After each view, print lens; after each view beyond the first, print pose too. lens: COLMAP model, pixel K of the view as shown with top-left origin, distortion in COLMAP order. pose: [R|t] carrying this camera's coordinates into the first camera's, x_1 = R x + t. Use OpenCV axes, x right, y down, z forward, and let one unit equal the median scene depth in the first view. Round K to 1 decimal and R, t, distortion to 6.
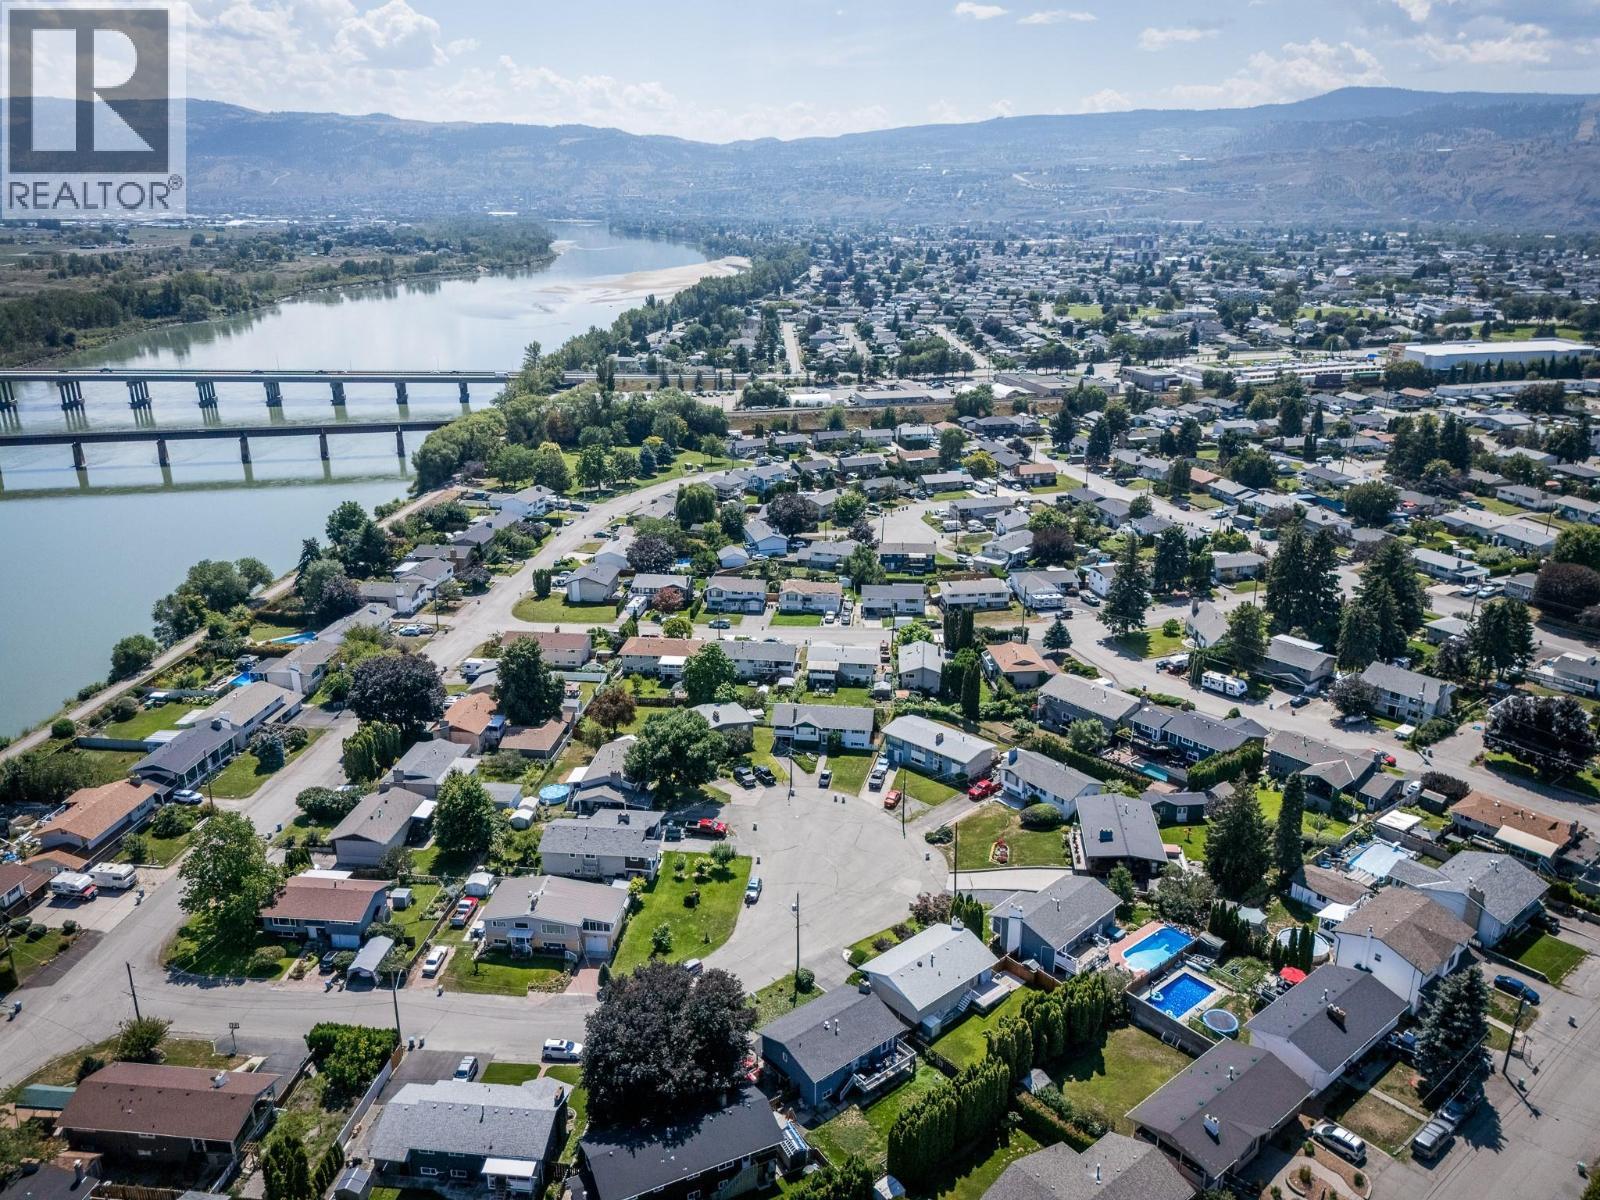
lens RADIAL K [[1174.9, 0, 800.8], [0, 1174.9, 594.4], [0, 0, 1]] dist [0.070160, -0.062477]
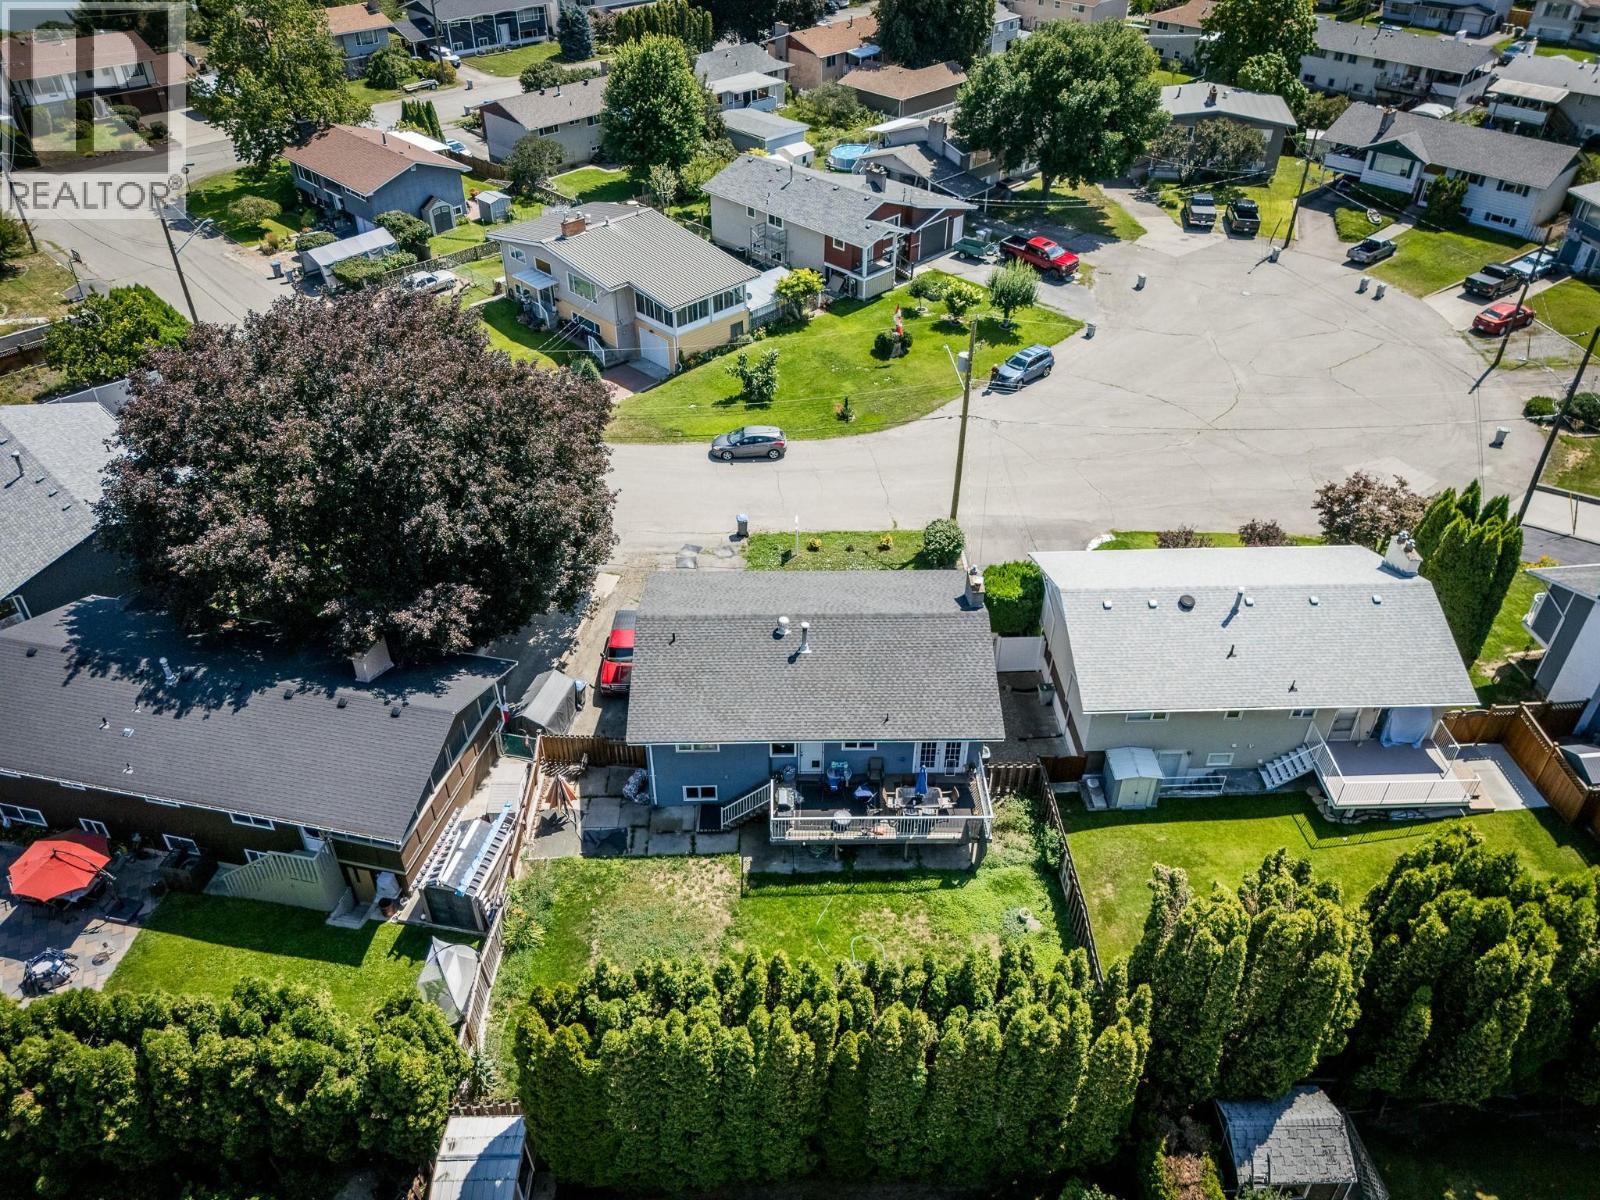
lens RADIAL K [[1174.9, 0, 798.5], [0, 1174.9, 598.1], [0, 0, 1]] dist [0.070160, -0.062477]
pose [[0.784346, 0.377138, -0.492512, 0.172746], [-0.201687, 0.905865, 0.372466, 0.210059], [0.586621, -0.192809, 0.786576, 0.676663]]
